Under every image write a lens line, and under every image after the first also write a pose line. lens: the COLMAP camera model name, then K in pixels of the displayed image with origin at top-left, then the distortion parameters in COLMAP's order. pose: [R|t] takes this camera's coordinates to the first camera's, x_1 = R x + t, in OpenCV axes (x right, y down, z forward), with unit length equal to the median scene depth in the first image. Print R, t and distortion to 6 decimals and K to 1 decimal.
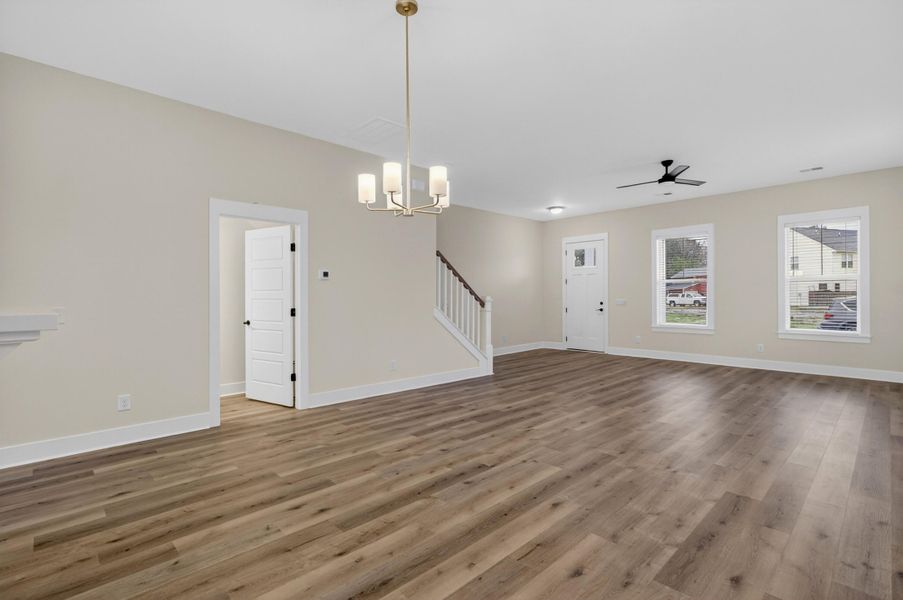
lens RADIAL K [[423.1, 0, 450.3], [0, 423.1, 295.6], [0, 0, 1]] dist [-0.000275, 0.000178]
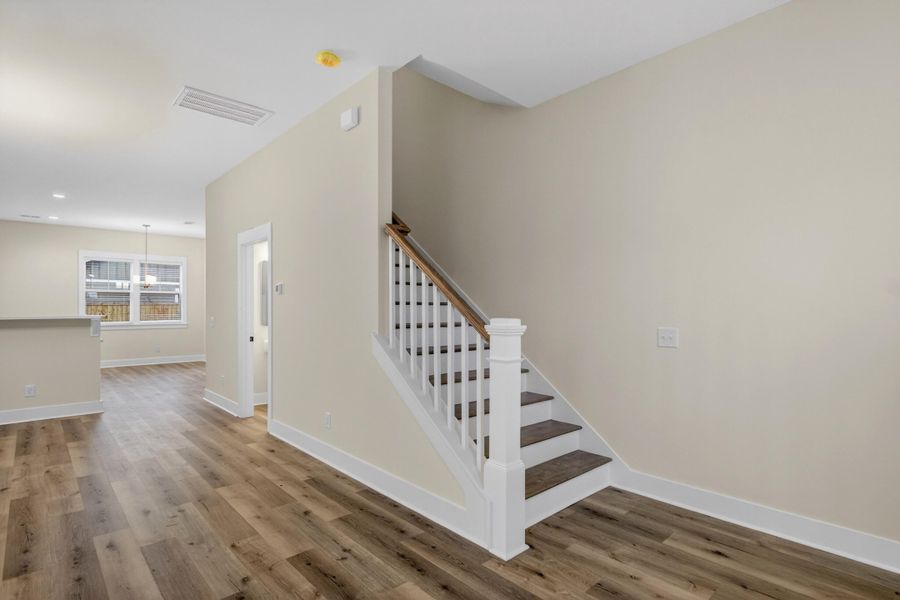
lens RADIAL K [[454.5, 0, 443.1], [0, 454.5, 304.6], [0, 0, 1]] dist [-0.001387, -0.000340]
pose [[-0.031494, -0.005608, -0.999488, 0.853706], [0.004598, 0.999973, -0.005755, -0.013834], [0.999493, -0.004777, -0.031468, 1.829828]]
